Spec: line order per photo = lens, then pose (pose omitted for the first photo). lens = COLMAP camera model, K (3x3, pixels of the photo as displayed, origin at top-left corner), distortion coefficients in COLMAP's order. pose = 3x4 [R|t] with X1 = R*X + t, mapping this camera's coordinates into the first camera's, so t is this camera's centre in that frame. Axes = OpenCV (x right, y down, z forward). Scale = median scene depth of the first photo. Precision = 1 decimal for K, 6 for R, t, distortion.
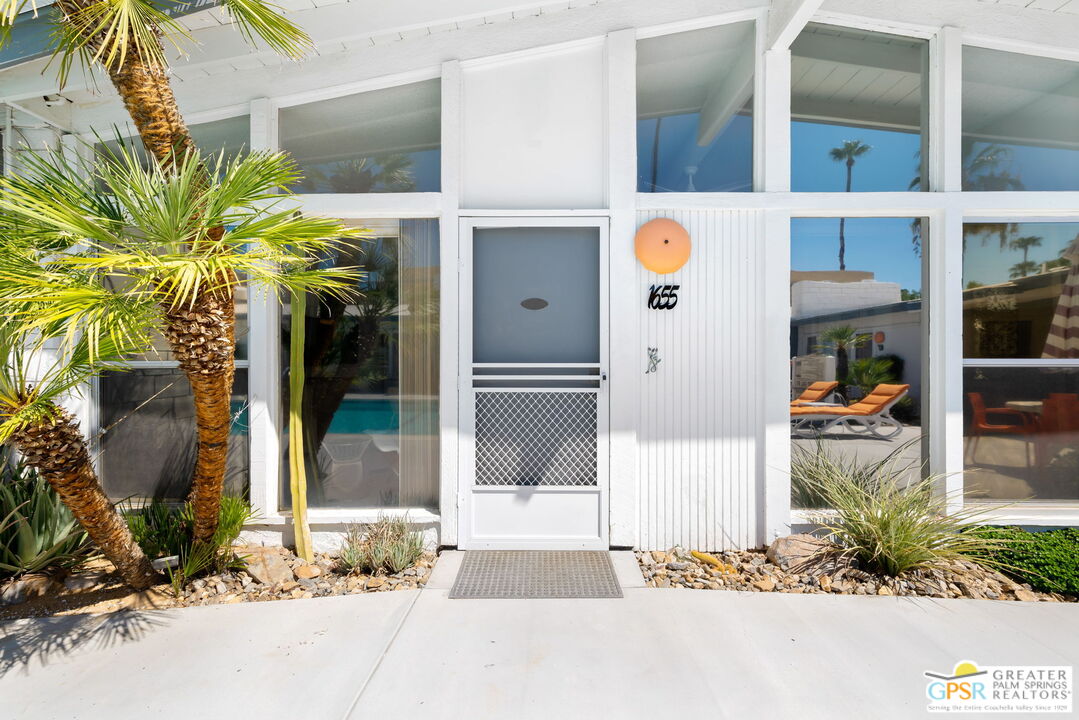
lens RADIAL K [[484.0, 0, 541.2], [0, 484.0, 362.5], [0, 0, 1]] dist [0.007655, -0.000514]
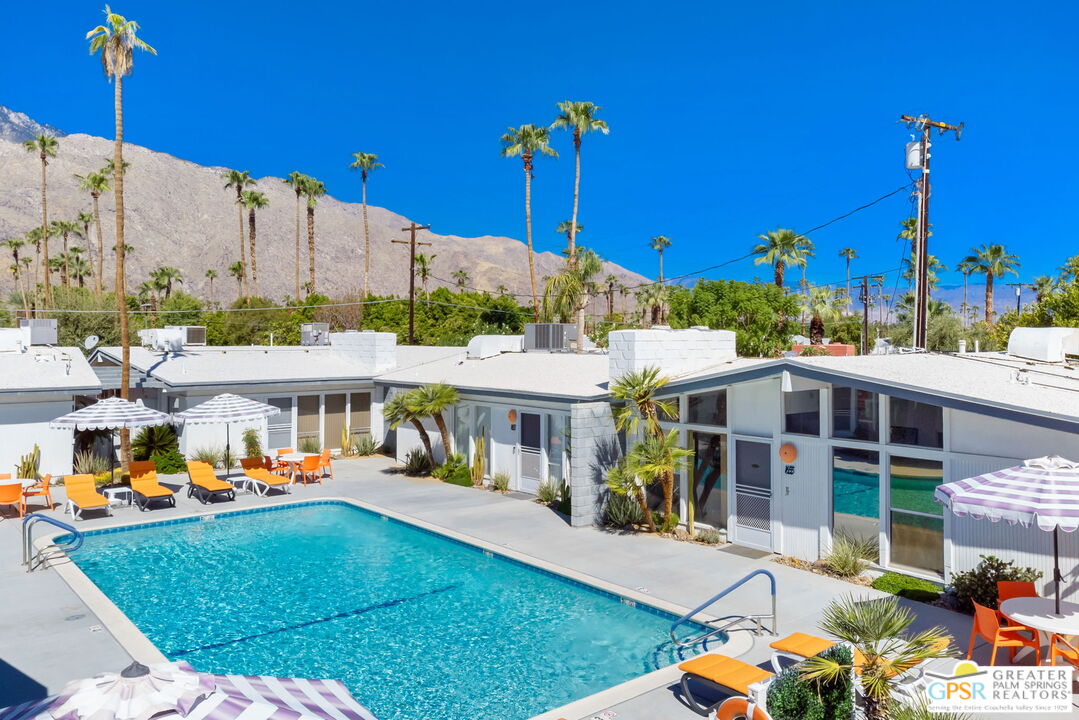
lens RADIAL K [[814.2, 0, 534.7], [0, 814.2, 355.9], [0, 0, 1]] dist [-0.001866, 0.000329]
pose [[0.621308, 0.010828, -0.783492, 3.119201], [-0.000010, 0.999905, 0.013811, -0.887239], [0.783567, -0.008574, 0.621249, -3.223024]]
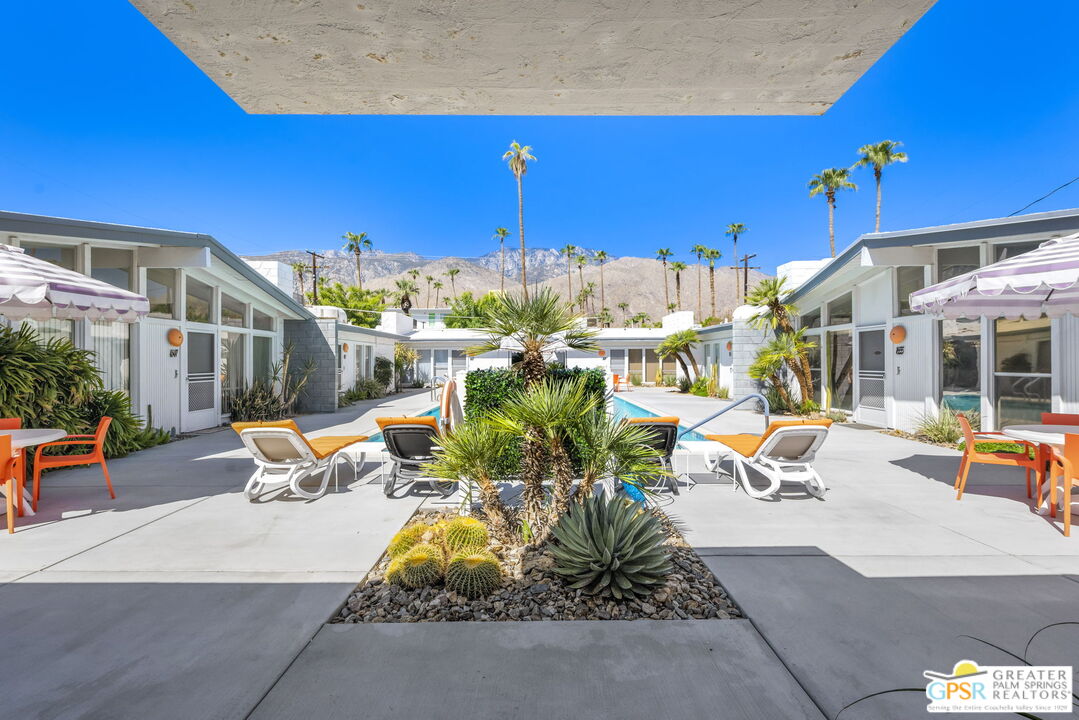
lens RADIAL K [[484.0, 0, 541.0], [0, 484.0, 357.2], [0, 0, 1]] dist [0.007655, -0.000514]
pose [[0.012680, -0.012392, -0.999843, 3.367393], [0.008719, 0.999887, -0.012282, -0.073169], [0.999882, -0.008561, 0.012786, -1.363154]]
